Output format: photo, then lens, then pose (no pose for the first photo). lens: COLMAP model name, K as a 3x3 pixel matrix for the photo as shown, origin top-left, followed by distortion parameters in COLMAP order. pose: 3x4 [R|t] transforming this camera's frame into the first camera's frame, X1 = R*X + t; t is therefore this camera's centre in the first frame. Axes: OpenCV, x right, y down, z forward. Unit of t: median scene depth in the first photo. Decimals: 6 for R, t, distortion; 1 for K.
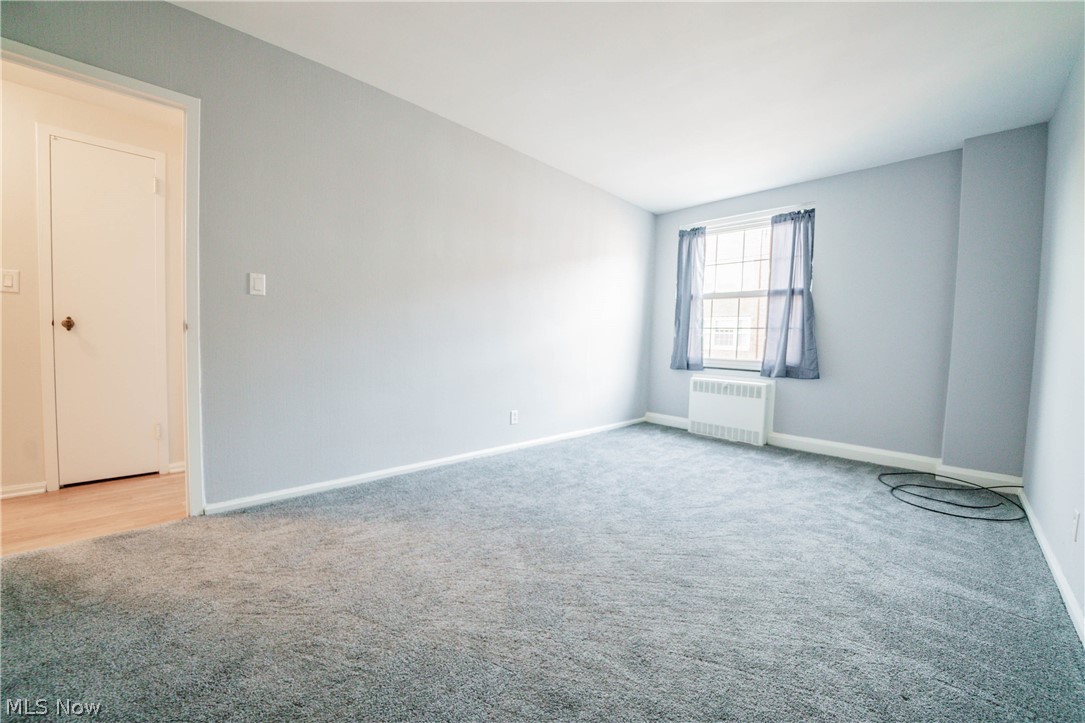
lens RADIAL K [[391.6, 0, 536.5], [0, 391.6, 362.4], [0, 0, 1]] dist [-0.025037, 0.000262]
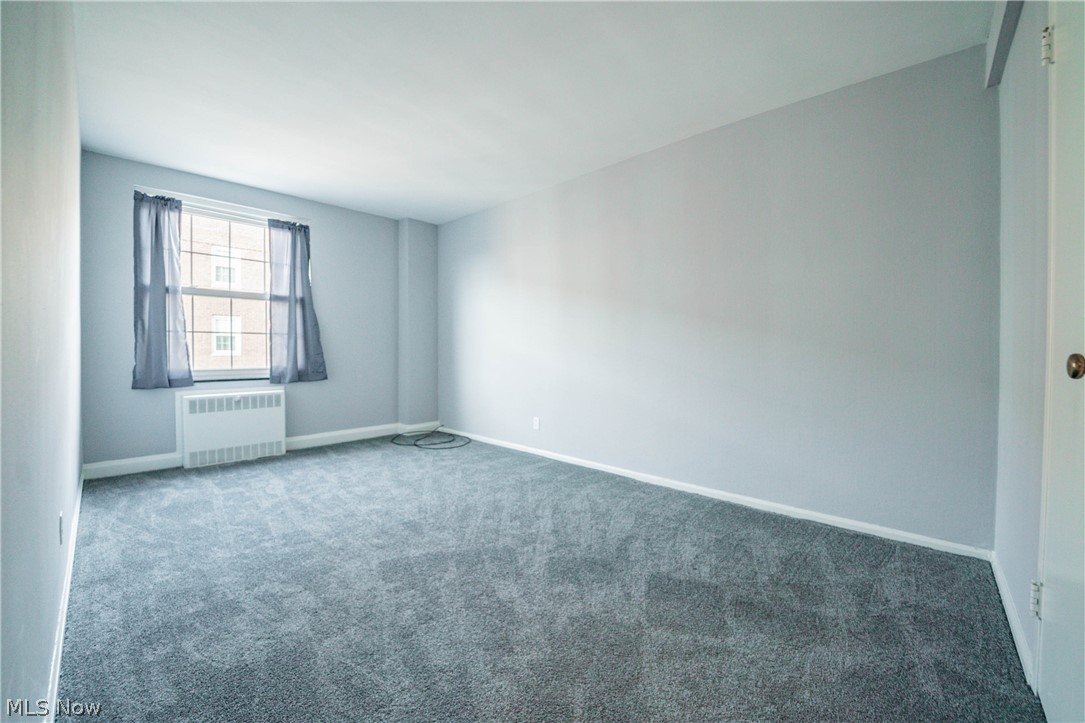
lens RADIAL K [[391.6, 0, 536.5], [0, 391.6, 362.4], [0, 0, 1]] dist [-0.025037, 0.000262]
pose [[0.014222, -0.057410, 0.998249, -0.372593], [0.055945, 0.996832, 0.056532, -0.035057], [-0.998333, 0.055043, 0.017389, 0.333688]]
